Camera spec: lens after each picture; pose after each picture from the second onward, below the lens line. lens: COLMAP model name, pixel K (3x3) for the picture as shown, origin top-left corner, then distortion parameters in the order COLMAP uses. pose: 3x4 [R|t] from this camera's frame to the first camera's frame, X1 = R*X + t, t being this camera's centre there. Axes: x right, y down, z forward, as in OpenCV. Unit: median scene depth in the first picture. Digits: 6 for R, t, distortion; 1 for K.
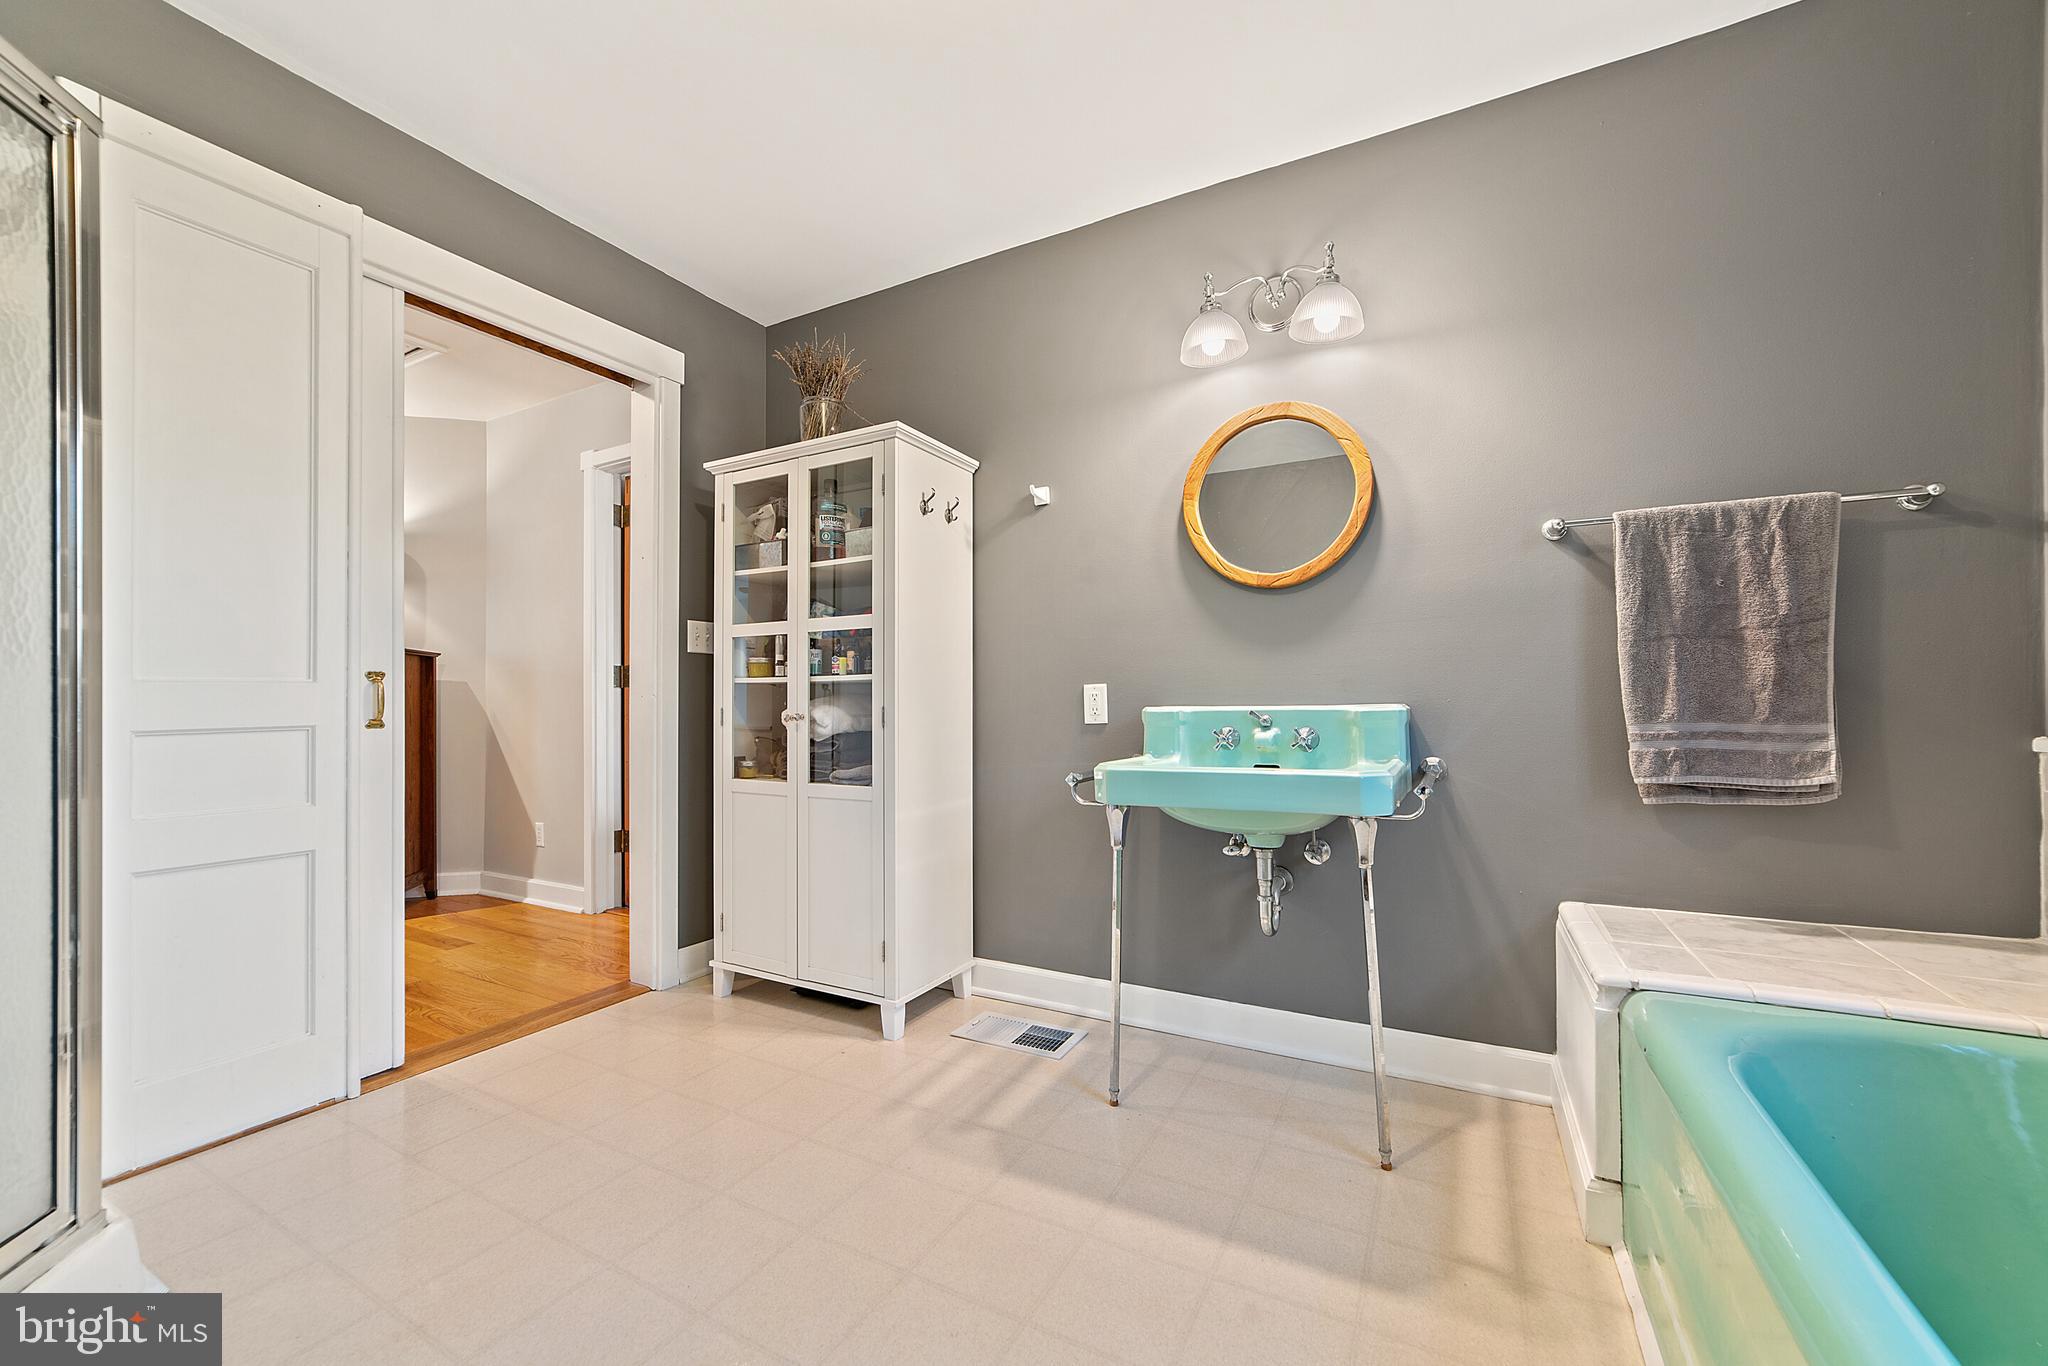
lens RADIAL K [[792.4, 0, 1024.5], [0, 792.4, 678.9], [0, 0, 1]] dist [-0.015468, 0.005352]
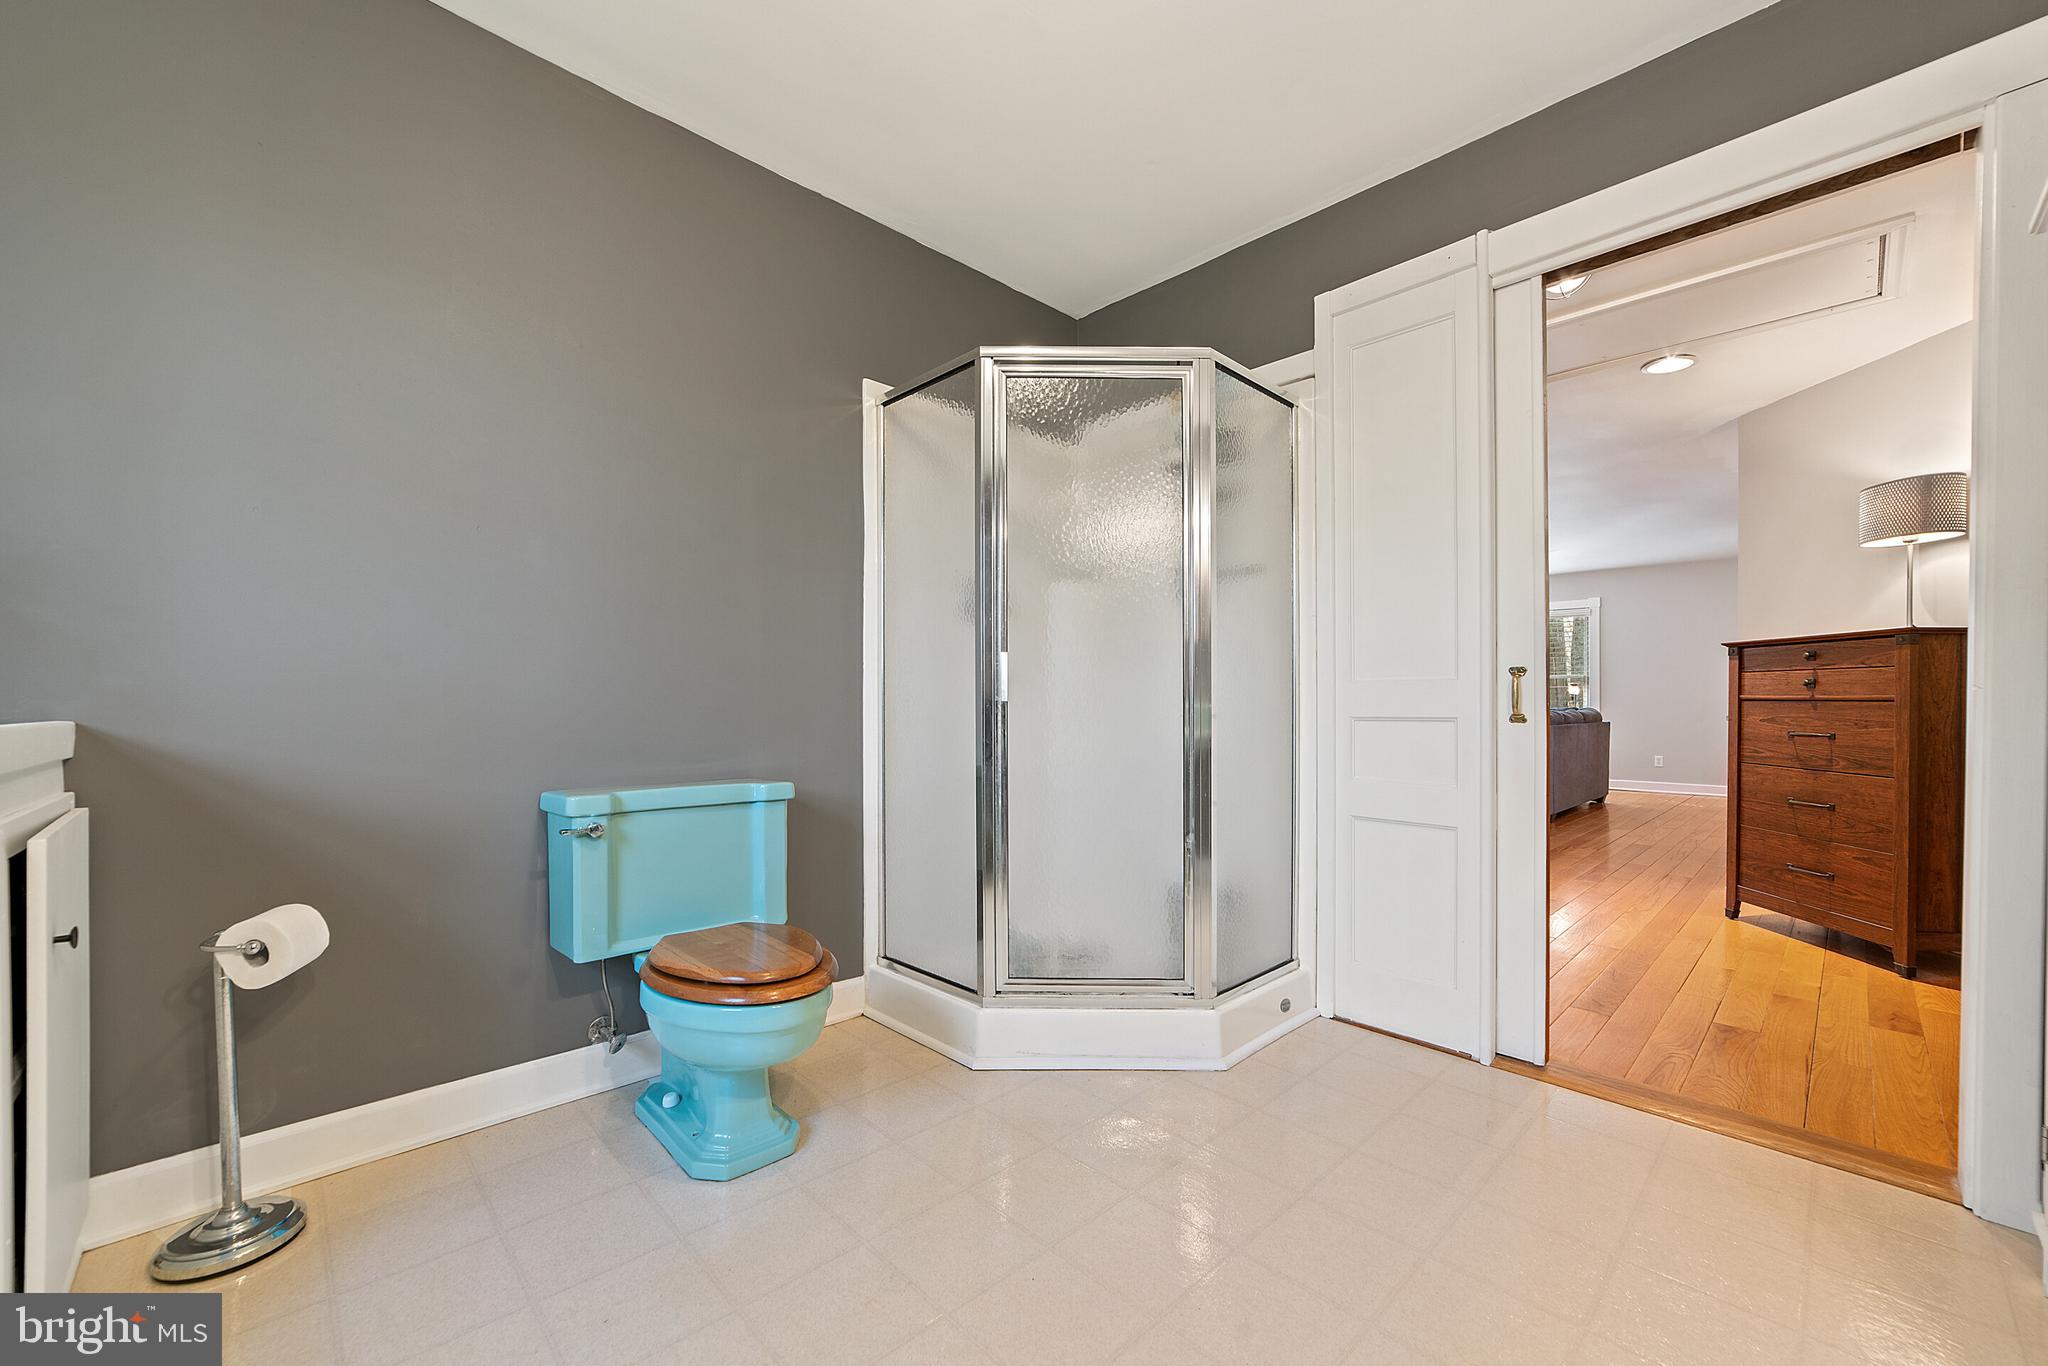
lens RADIAL K [[812.7, 0, 1042.4], [0, 812.7, 694.2], [0, 0, 1]] dist [-0.004500, 0.000429]
pose [[-0.295906, -0.003221, -0.955212, 0.371626], [0.027100, 0.999563, -0.011766, 0.022233], [0.954832, -0.029368, -0.295690, 0.735475]]
